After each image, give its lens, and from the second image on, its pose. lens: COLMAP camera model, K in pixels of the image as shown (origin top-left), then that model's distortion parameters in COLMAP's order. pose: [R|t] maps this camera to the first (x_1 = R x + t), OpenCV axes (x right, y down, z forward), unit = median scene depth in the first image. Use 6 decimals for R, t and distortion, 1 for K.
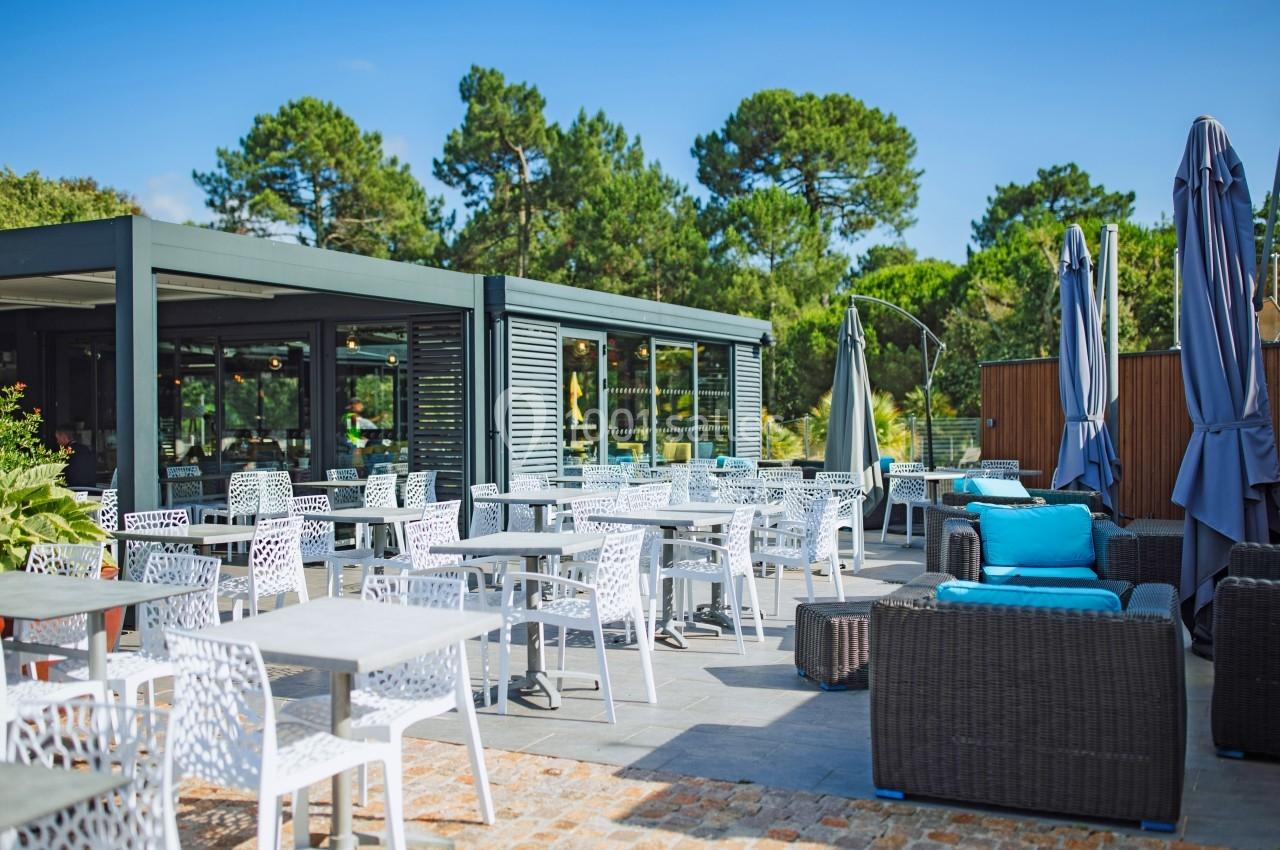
lens RADIAL K [[1230.2, 0, 639.7], [0, 1230.2, 422.5], [0, 0, 1]] dist [-0.008935, 0.000000]
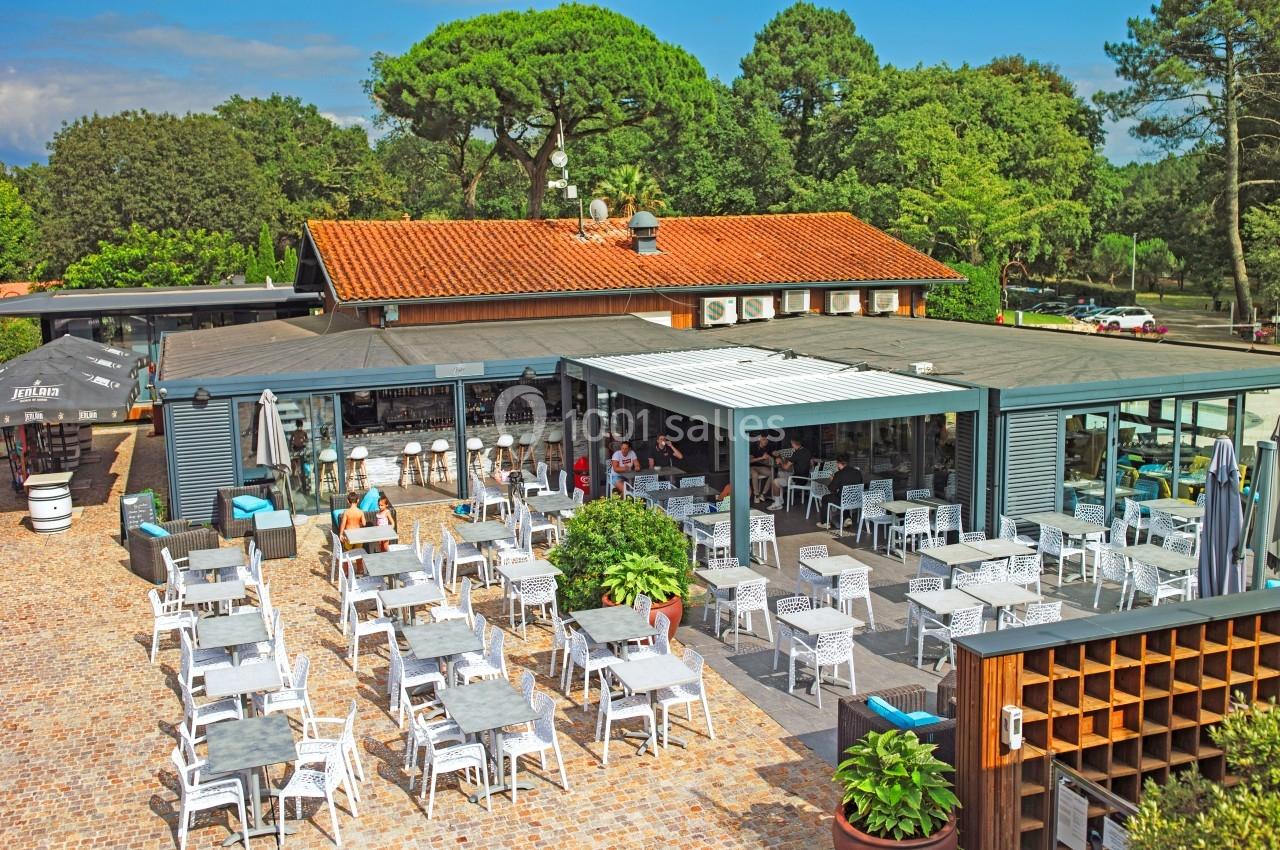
lens RADIAL K [[1230.2, 0, 639.4], [0, 1230.2, 424.5], [0, 0, 1]] dist [-0.008935, 0.000000]
pose [[0.720220, 0.107690, -0.685336, 0.109839], [0.009627, 0.986232, 0.165088, -0.058296], [0.693679, -0.125498, 0.709267, -0.075959]]
